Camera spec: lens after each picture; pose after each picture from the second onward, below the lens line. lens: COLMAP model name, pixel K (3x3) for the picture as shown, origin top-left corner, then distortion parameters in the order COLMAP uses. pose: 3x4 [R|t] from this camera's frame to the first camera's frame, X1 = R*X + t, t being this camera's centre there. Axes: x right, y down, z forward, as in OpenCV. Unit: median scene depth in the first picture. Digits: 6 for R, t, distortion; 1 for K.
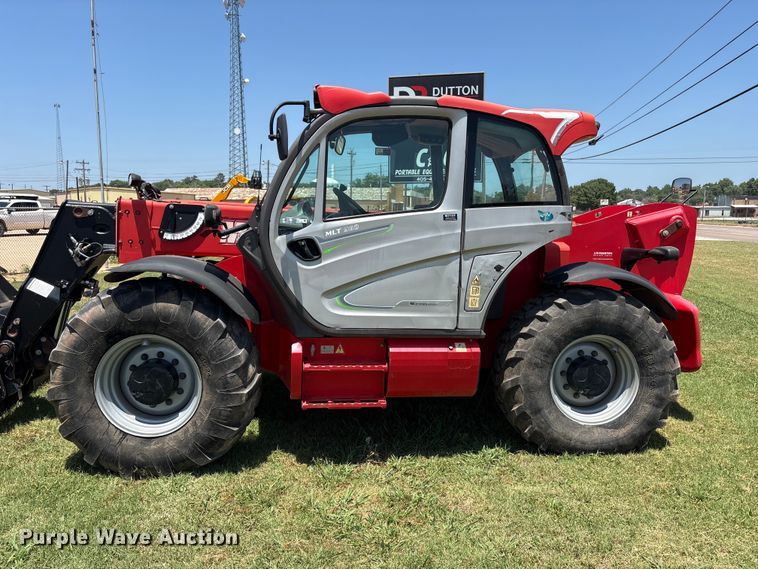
lens RADIAL K [[571.8, 0, 379.0], [0, 571.8, 287.1], [0, 0, 1]] dist [0.062381, -0.068360]
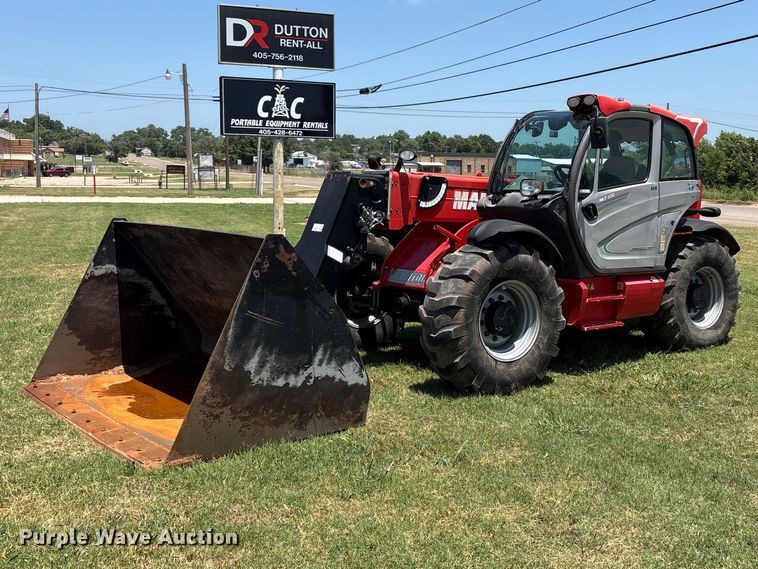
lens RADIAL K [[806.5, 0, 437.7], [0, 806.5, 246.1], [0, 0, 1]] dist [0.079036, -0.037975]
pose [[0.834018, -0.041425, 0.550180, -1.359312], [0.058224, 0.998218, -0.013102, 0.017852], [-0.548656, 0.042961, 0.834943, -0.372499]]
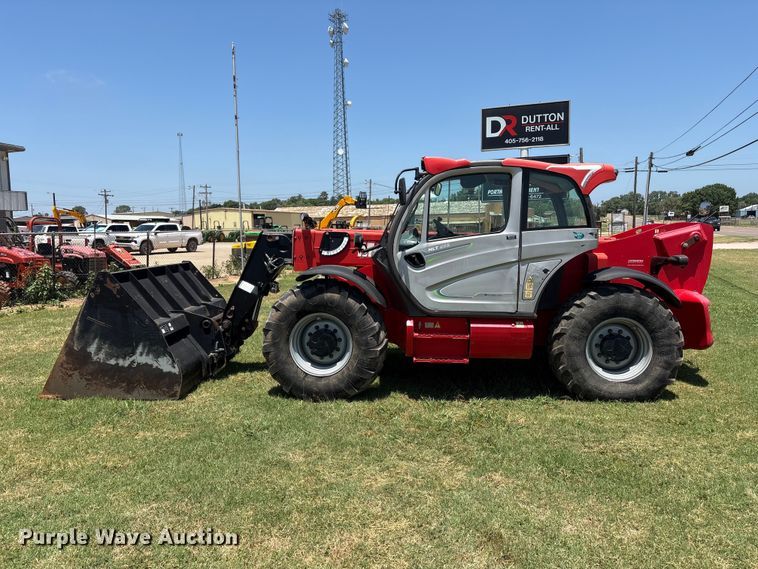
lens RADIAL K [[571.8, 0, 379.0], [0, 571.8, 287.1], [0, 0, 1]] dist [0.062381, -0.068360]
pose [[0.985397, -0.003353, -0.170242, 0.035382], [-0.000609, 0.999730, -0.023217, 0.041495], [0.170274, 0.022982, 0.985129, -0.511863]]
